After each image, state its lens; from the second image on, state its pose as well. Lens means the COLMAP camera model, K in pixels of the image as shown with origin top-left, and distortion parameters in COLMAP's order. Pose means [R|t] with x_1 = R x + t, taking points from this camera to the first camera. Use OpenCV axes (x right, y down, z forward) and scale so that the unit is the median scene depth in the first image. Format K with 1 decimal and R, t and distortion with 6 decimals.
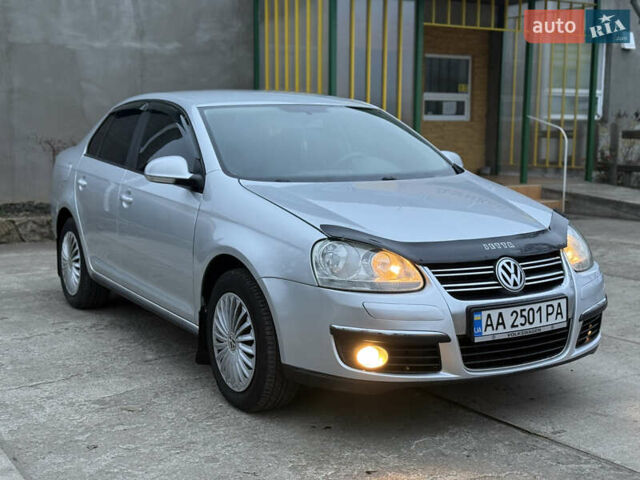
lens RADIAL K [[879.7, 0, 319.1], [0, 879.7, 237.0], [0, 0, 1]] dist [0.115762, 0.000000]
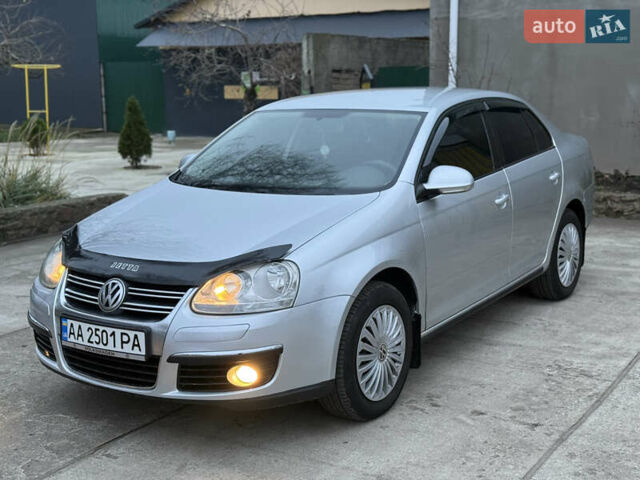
lens RADIAL K [[879.7, 0, 325.4], [0, 879.7, 241.8], [0, 0, 1]] dist [0.115762, 0.000000]
pose [[0.423261, 0.157350, -0.892239, 1.248834], [-0.097901, 0.986980, 0.127616, -0.177714], [0.900703, 0.033336, 0.433155, 0.777180]]
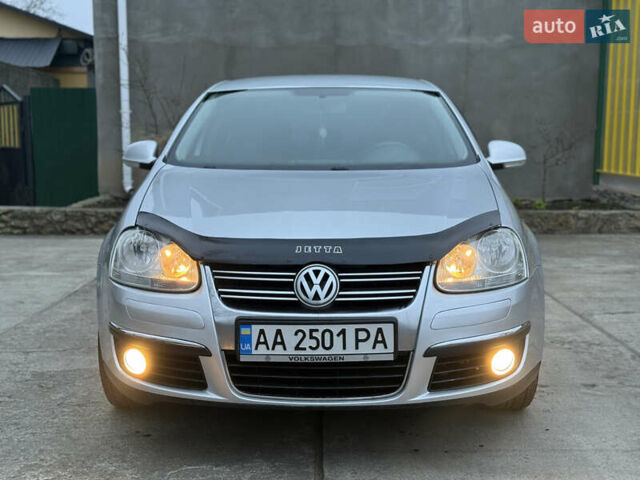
lens RADIAL K [[879.7, 0, 320.9], [0, 879.7, 239.5], [0, 0, 1]] dist [0.115762, 0.000000]
pose [[0.845812, 0.066070, -0.529373, 0.645627], [-0.067481, 0.997581, 0.016687, -0.013188], [0.529195, 0.021609, 0.848225, 0.321276]]
